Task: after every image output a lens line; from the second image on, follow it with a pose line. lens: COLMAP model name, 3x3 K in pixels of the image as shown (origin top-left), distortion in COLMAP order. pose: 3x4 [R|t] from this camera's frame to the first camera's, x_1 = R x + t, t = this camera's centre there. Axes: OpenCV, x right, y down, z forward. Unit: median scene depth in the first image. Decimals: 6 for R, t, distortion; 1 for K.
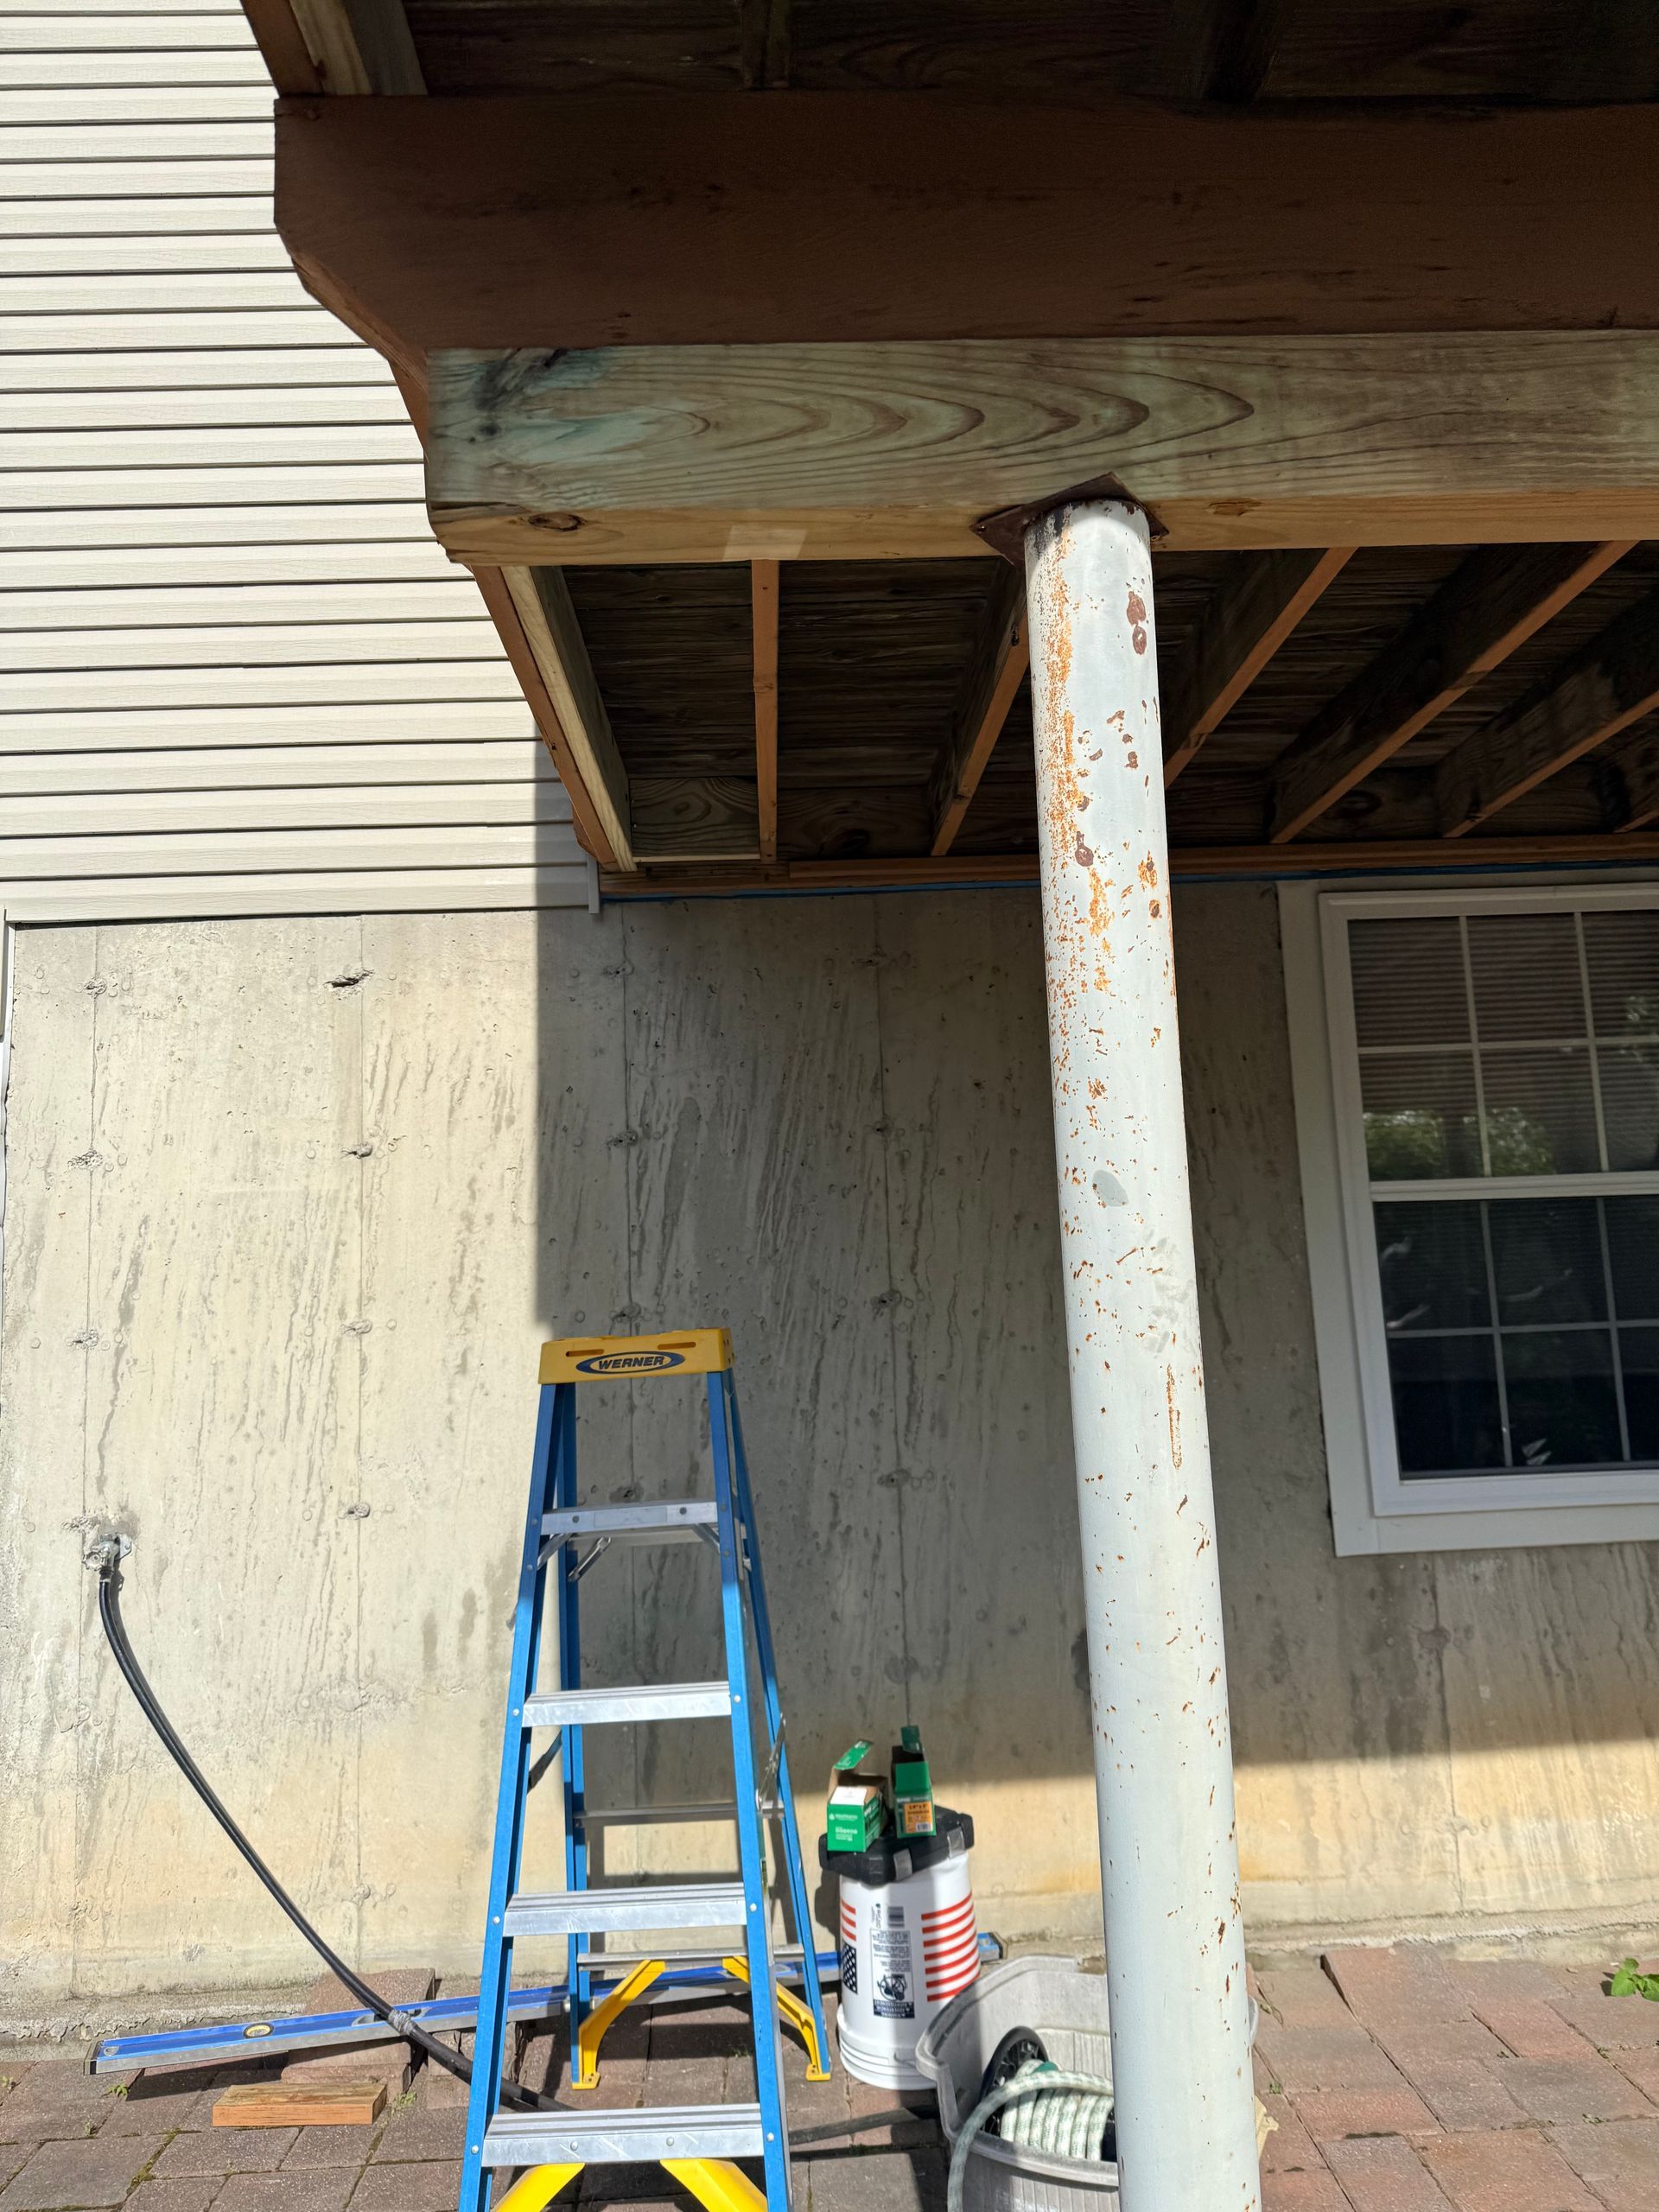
lens RADIAL K [[1468.7, 0, 829.5], [0, 1468.7, 1106.0], [0, 0, 1]] dist [0.069779, -0.139235]
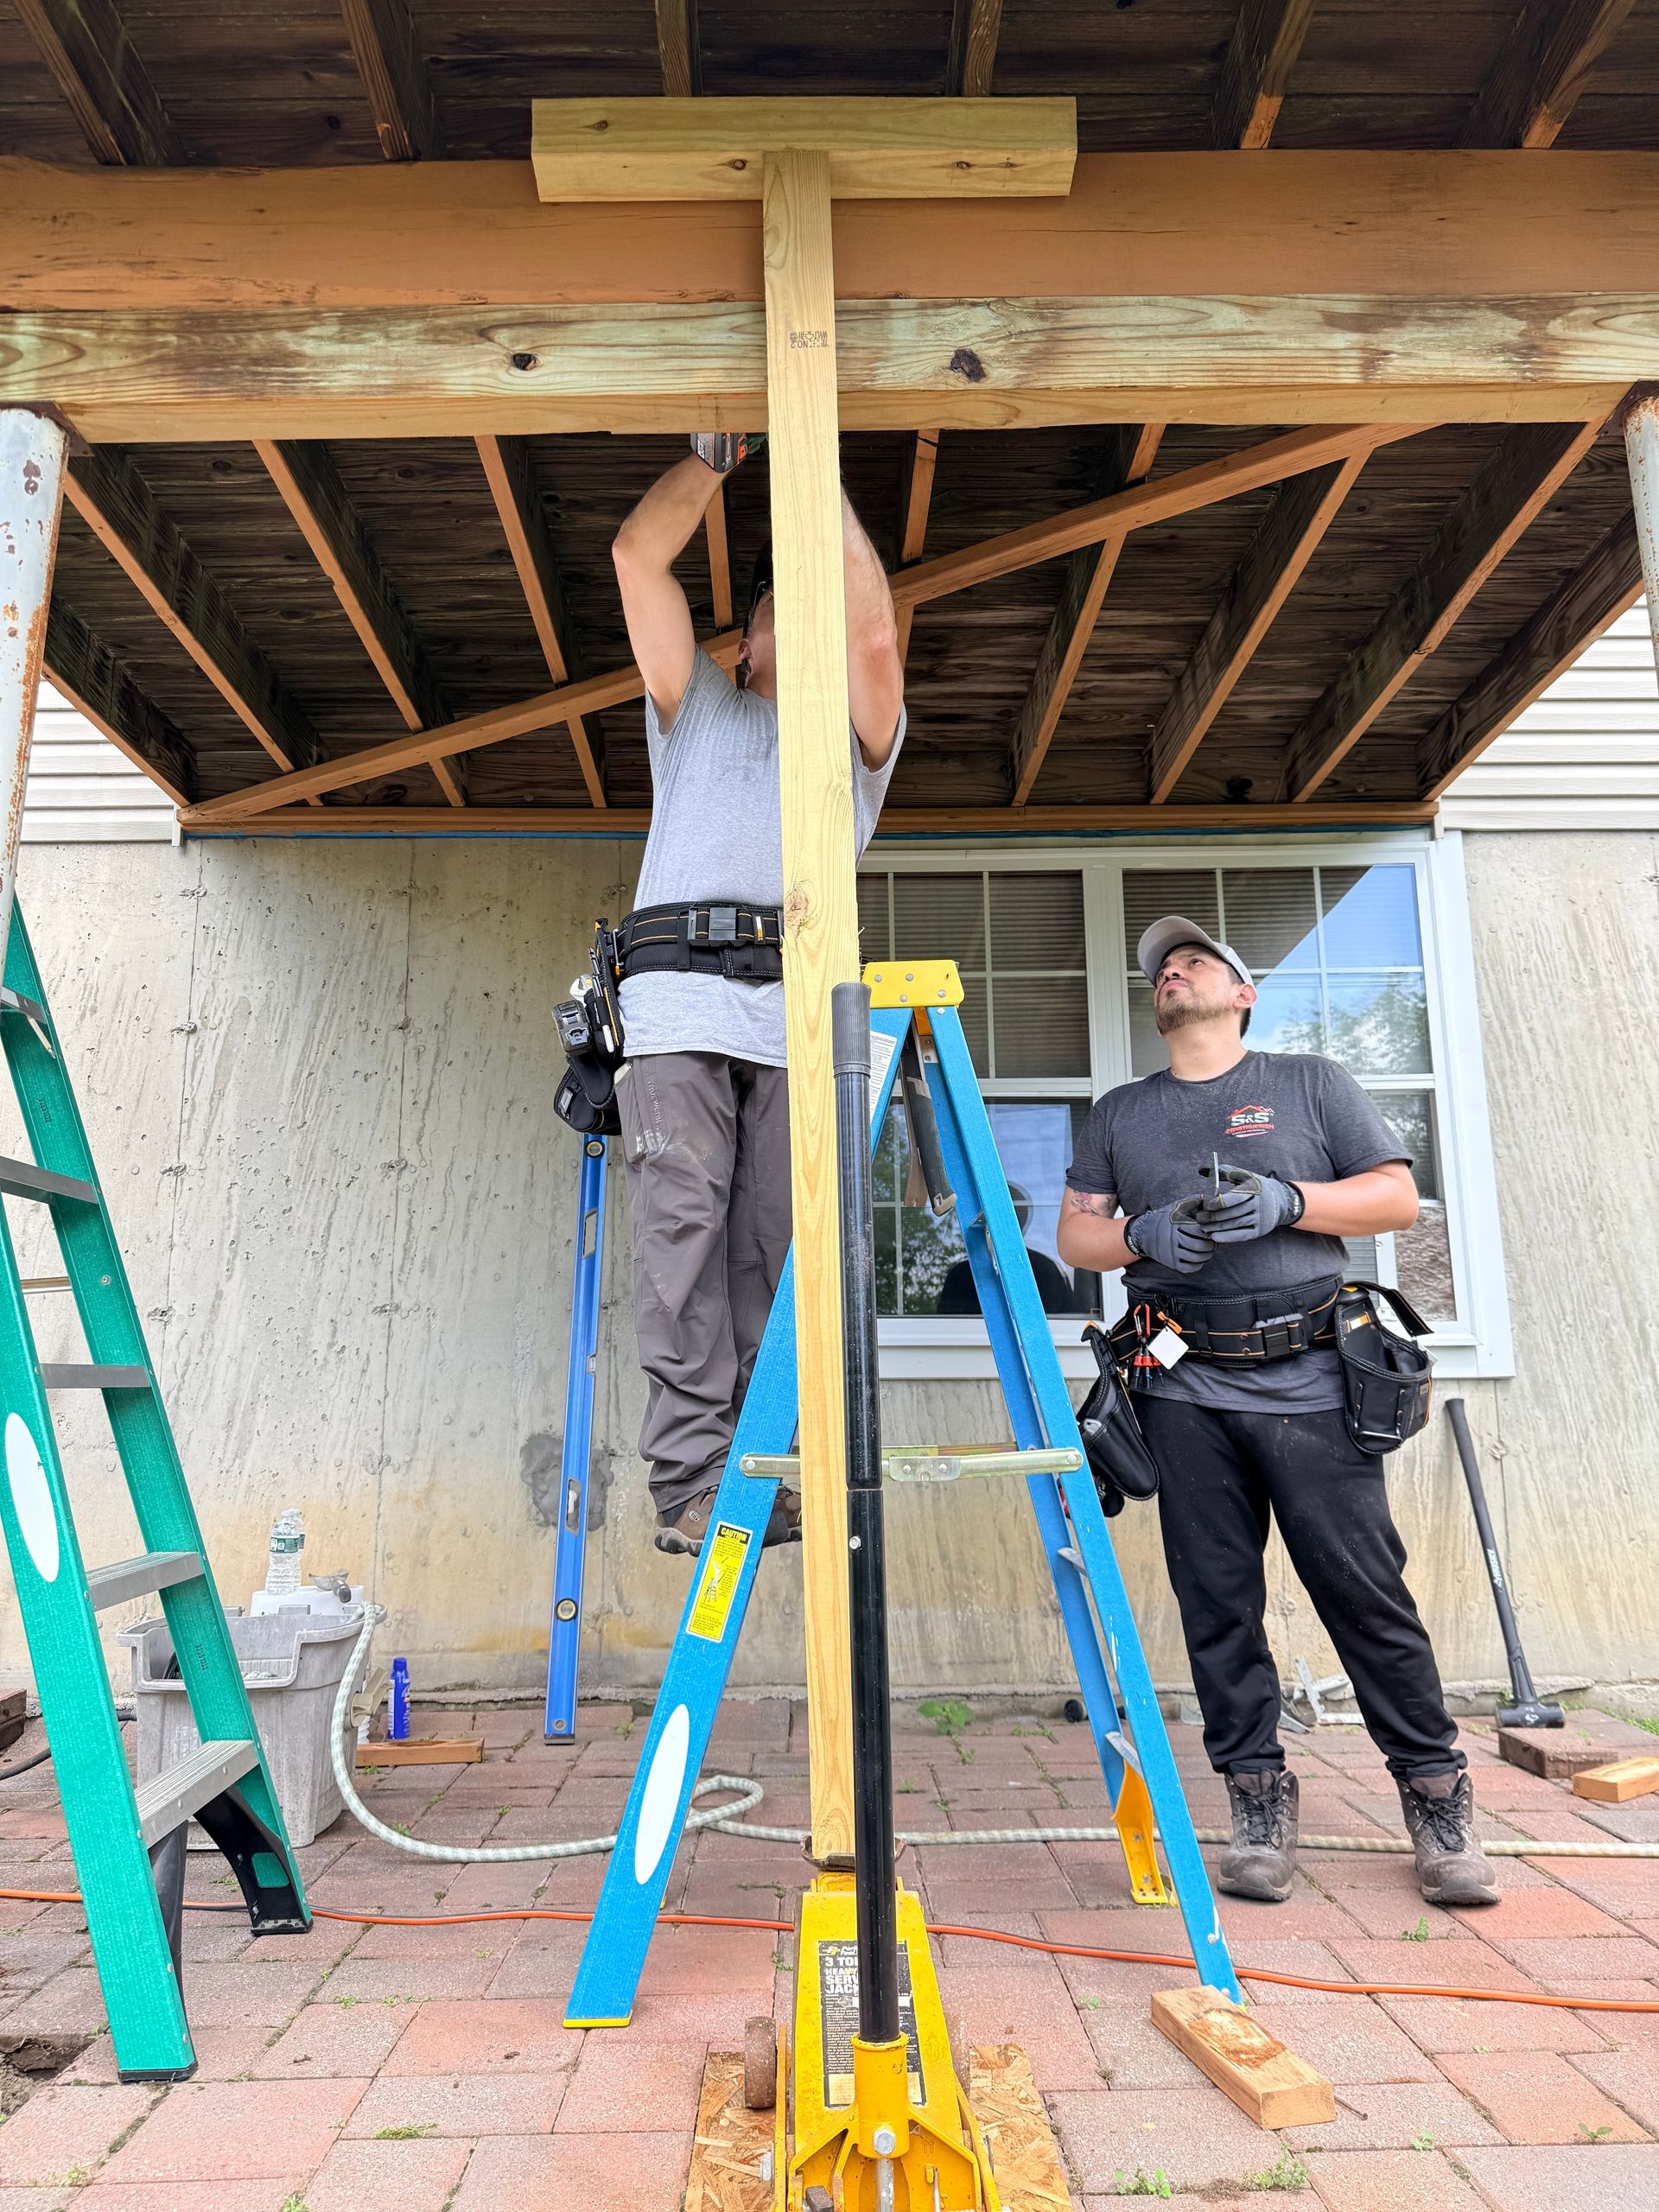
lens RADIAL K [[1527.3, 0, 828.1], [0, 1527.3, 1141.9], [0, 0, 1]] dist [0.037453, -0.057317]
pose [[0.999393, 0.024937, -0.024330, 0.425875], [-0.026606, 0.997130, -0.070882, 0.192789], [0.022493, 0.071486, 0.997188, -0.244962]]
